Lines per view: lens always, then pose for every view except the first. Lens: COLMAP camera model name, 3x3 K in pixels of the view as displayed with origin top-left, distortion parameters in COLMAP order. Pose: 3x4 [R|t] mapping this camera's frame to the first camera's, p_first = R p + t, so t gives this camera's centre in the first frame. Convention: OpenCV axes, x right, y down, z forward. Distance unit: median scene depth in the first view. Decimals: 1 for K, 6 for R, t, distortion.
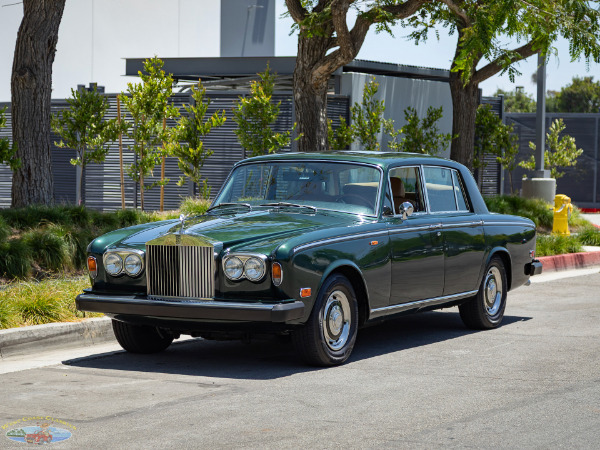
lens RADIAL K [[1893.8, 0, 281.2], [0, 1893.8, 226.2], [0, 0, 1]] dist [0.009351, -0.562058]
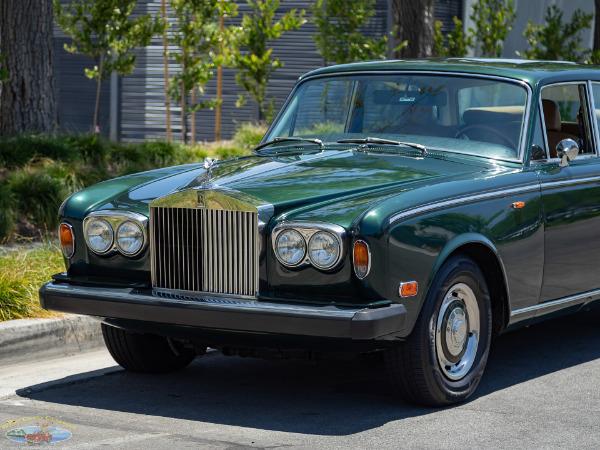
lens RADIAL K [[1893.8, 0, 281.2], [0, 1893.8, 226.2], [0, 0, 1]] dist [0.009351, -0.562058]
pose [[0.998761, 0.011074, -0.048510, 0.001294], [-0.008968, 0.999016, 0.043430, -0.010337], [0.048943, -0.042941, 0.997878, 0.364875]]
